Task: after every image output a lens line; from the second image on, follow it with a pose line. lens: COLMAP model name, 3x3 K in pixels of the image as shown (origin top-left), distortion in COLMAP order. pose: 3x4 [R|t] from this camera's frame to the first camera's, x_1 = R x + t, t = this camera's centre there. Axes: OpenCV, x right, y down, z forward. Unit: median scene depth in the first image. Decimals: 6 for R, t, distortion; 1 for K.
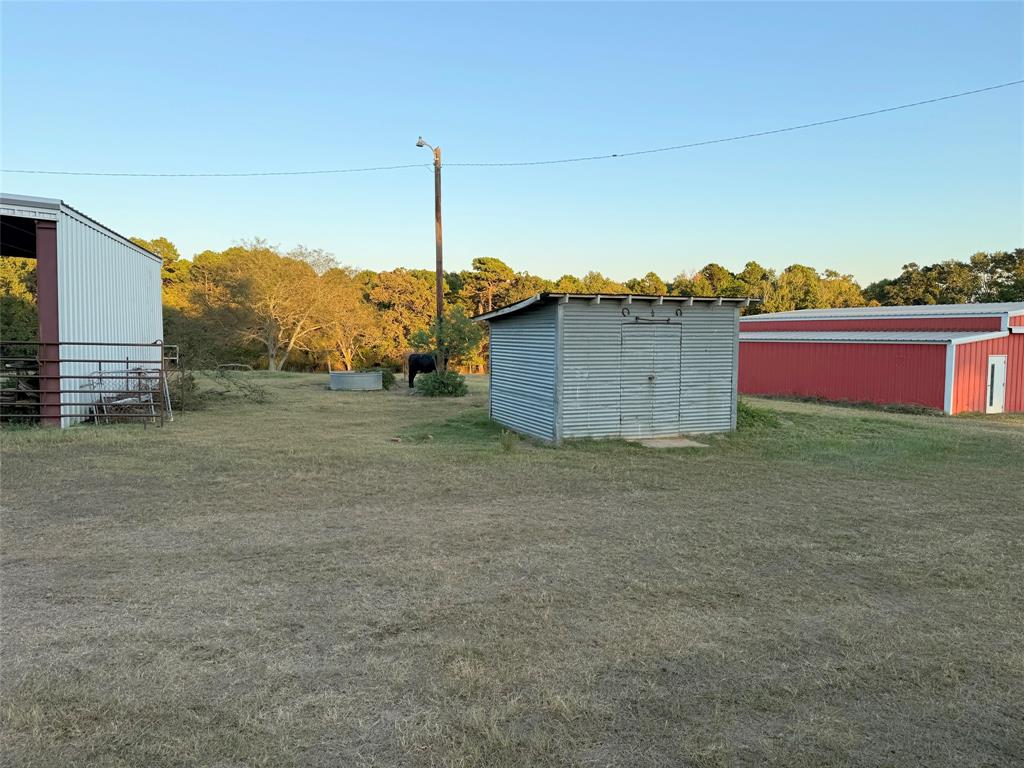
lens RADIAL K [[734.4, 0, 509.4], [0, 734.4, 385.4], [0, 0, 1]] dist [0.052113, -0.049161]
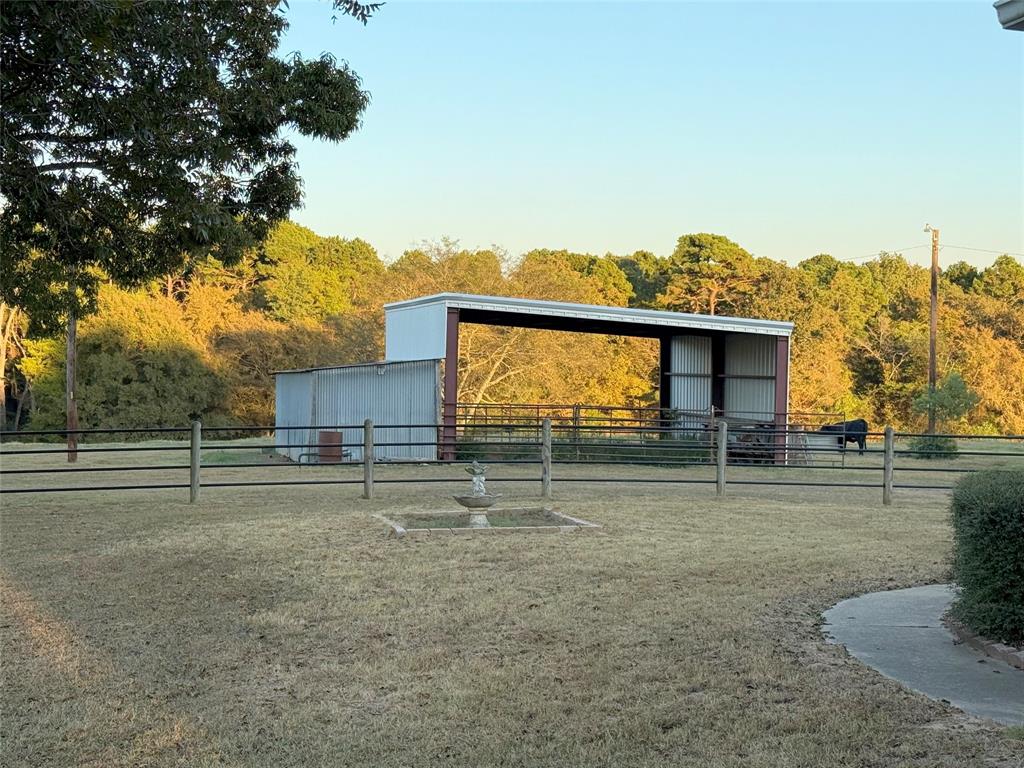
lens RADIAL K [[1623.5, 0, 511.5], [0, 1623.5, 383.3], [0, 0, 1]] dist [-0.033785, 0.000000]
pose [[0.996633, 0.002925, -0.081940, -0.075314], [-0.007658, 0.998316, -0.057504, 0.006733], [0.081634, 0.057938, 0.994977, -0.203396]]
